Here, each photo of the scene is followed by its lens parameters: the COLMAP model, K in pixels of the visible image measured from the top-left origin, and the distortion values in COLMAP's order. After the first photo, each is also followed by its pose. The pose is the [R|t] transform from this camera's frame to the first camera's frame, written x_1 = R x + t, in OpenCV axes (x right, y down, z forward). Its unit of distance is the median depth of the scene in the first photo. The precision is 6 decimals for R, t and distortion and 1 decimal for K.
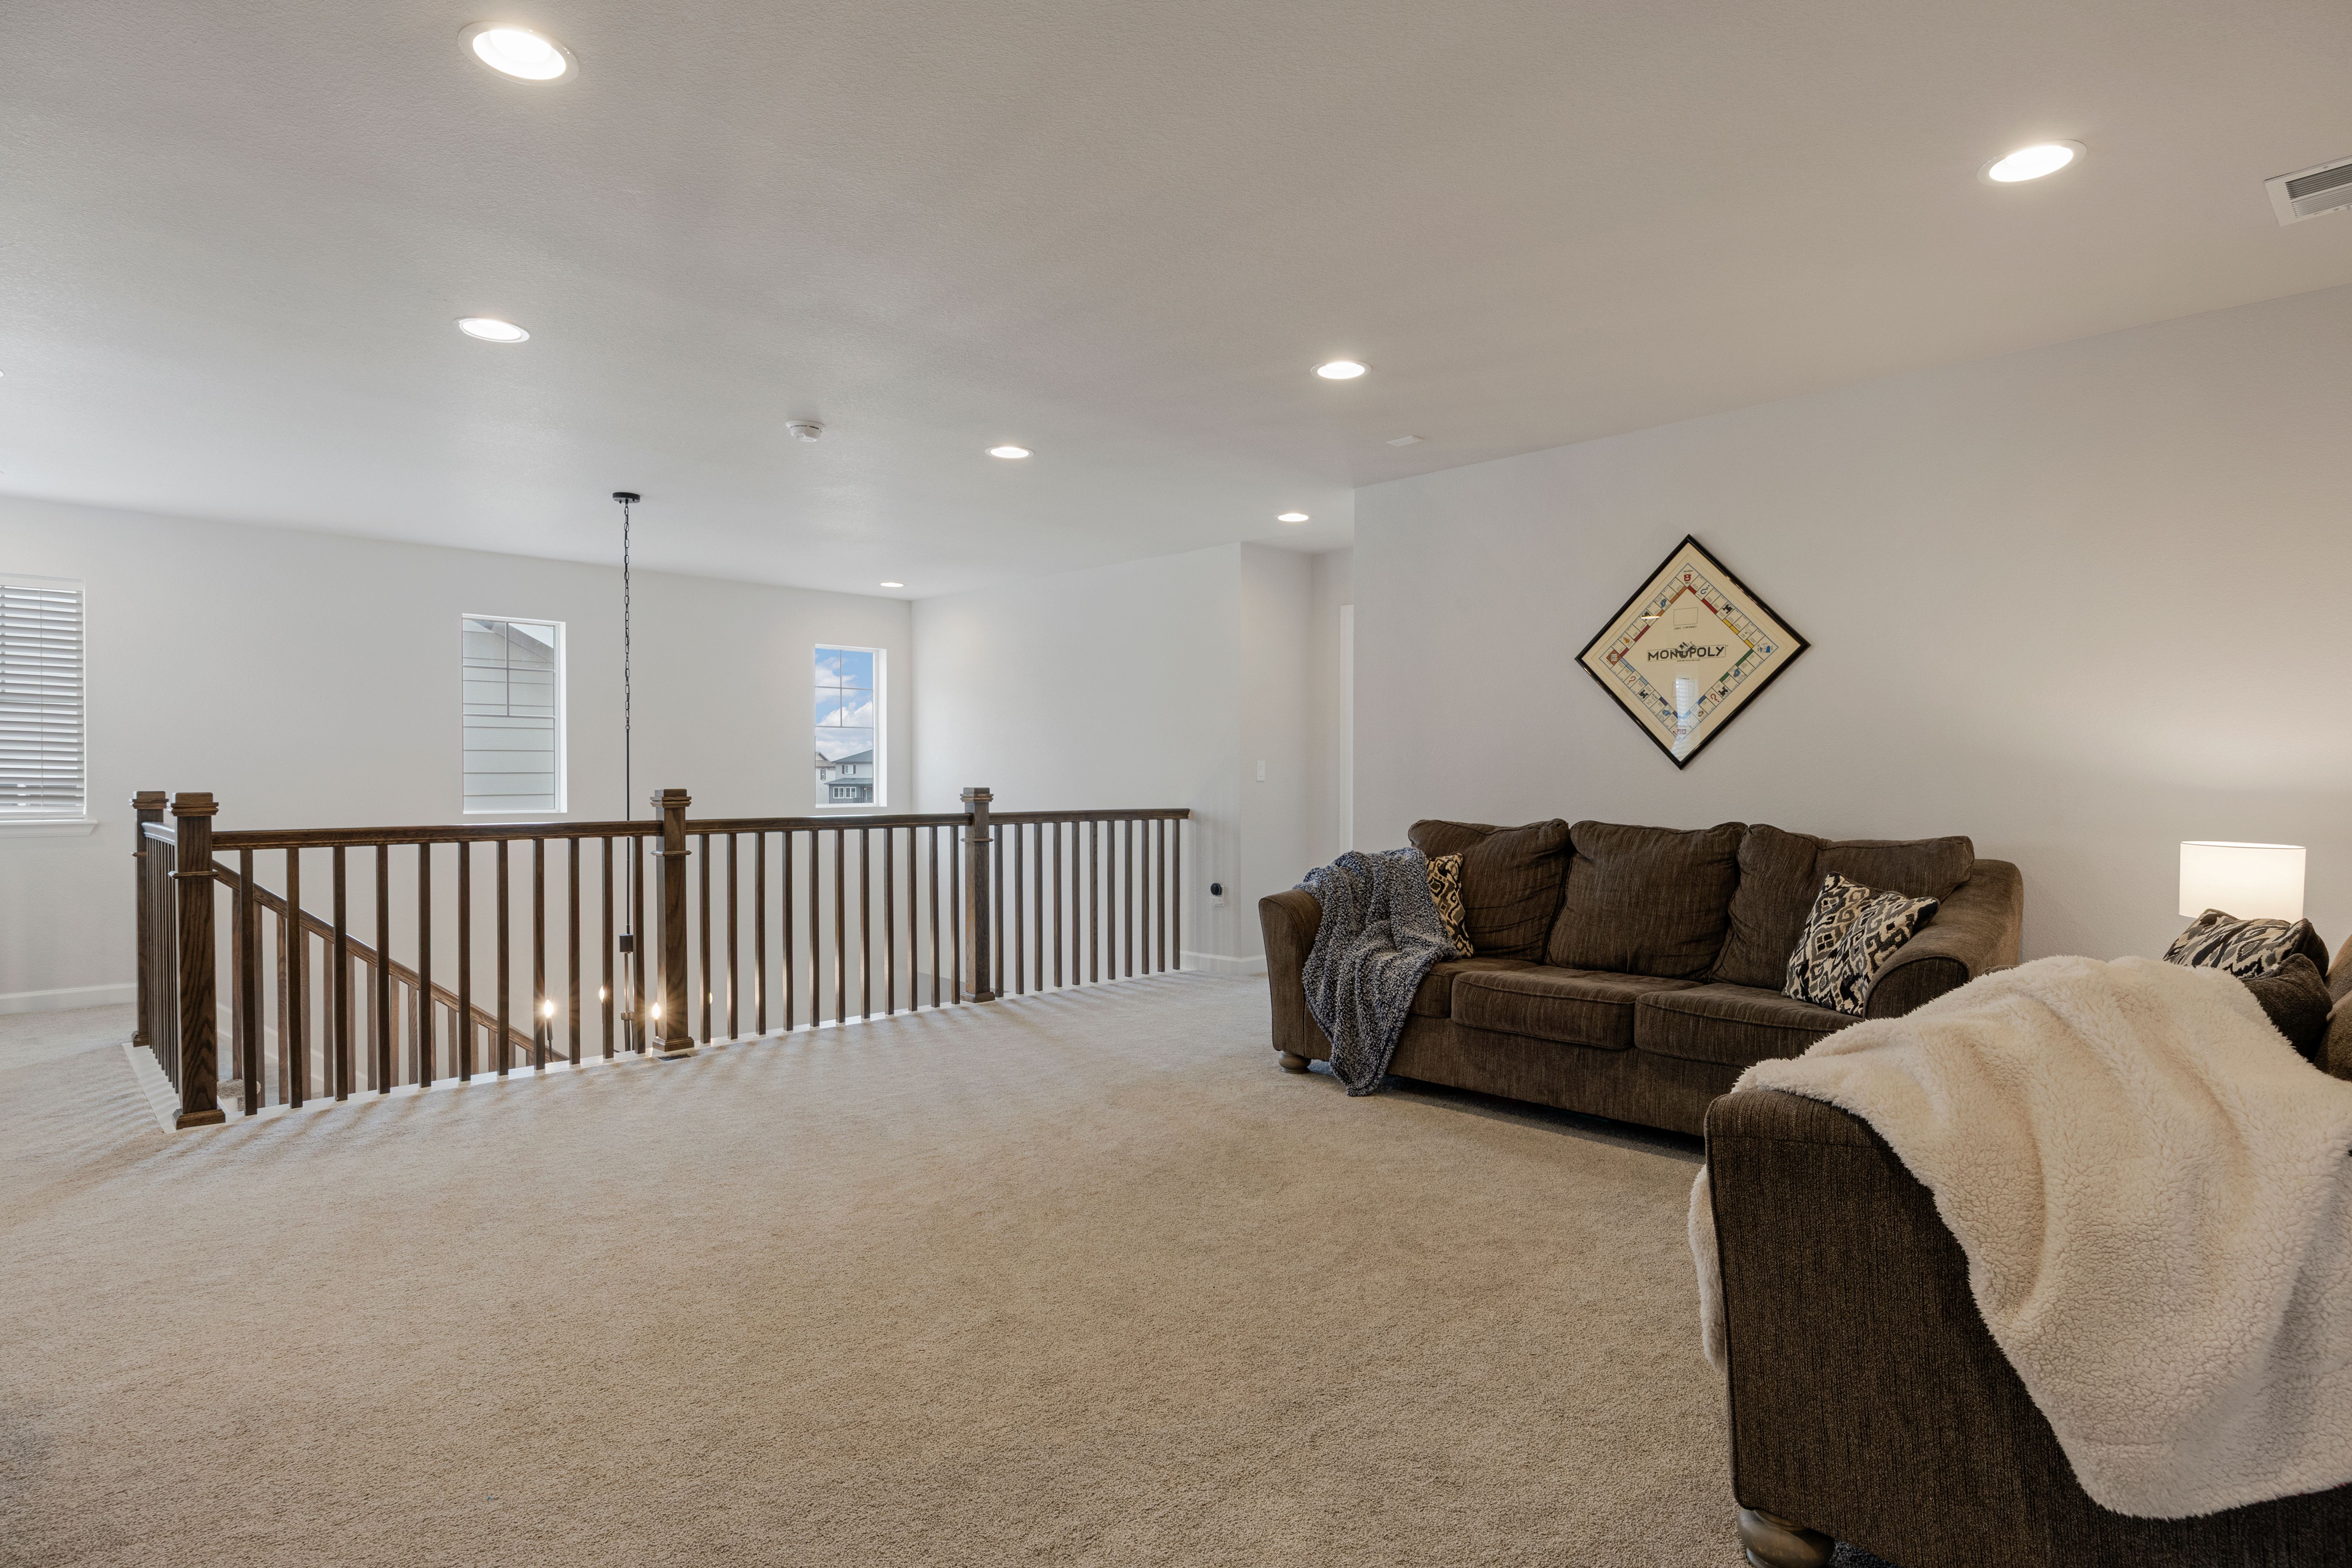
lens RADIAL K [[1277.8, 0, 1199.5], [0, 1277.8, 779.3], [0, 0, 1]] dist [-0.009632, -0.002888]
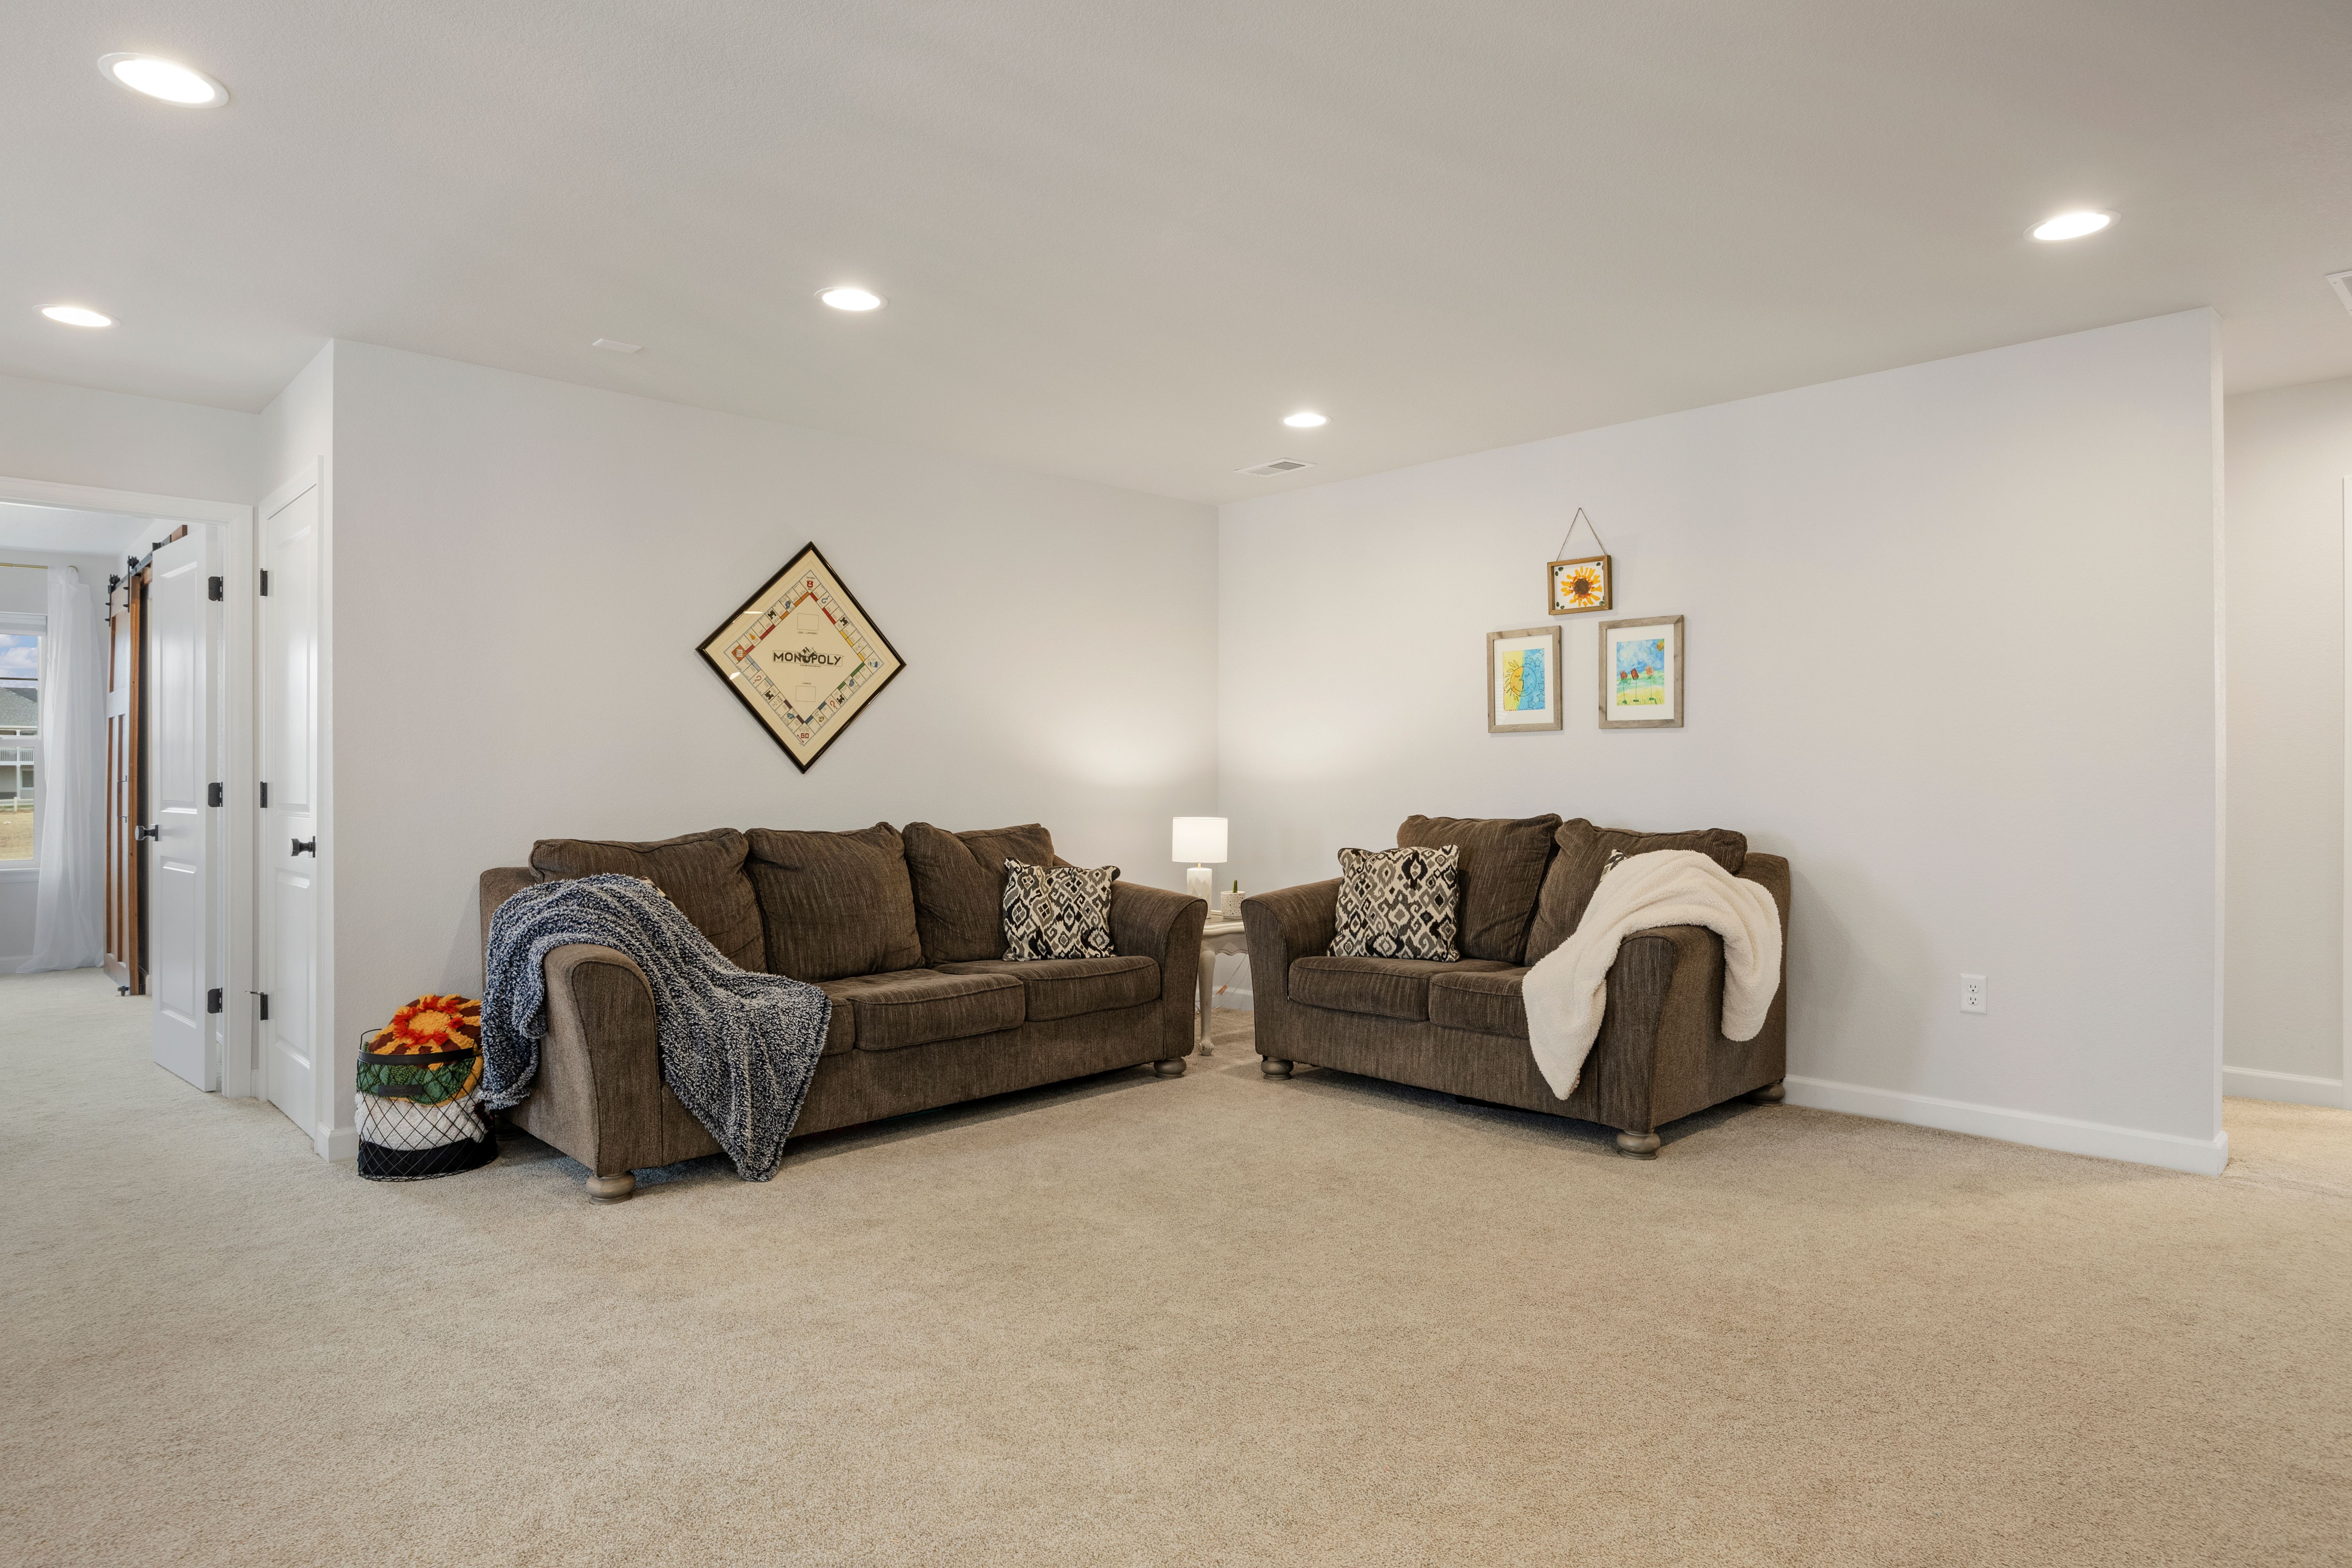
lens RADIAL K [[1353.3, 0, 1199.6], [0, 1353.3, 777.9], [0, 0, 1]] dist [-0.003909, -0.003442]
pose [[-0.006917, -0.005344, 0.999962, -0.709035], [0.003507, 0.999979, 0.005369, -0.008745], [-0.999970, 0.003544, -0.006898, 0.708898]]
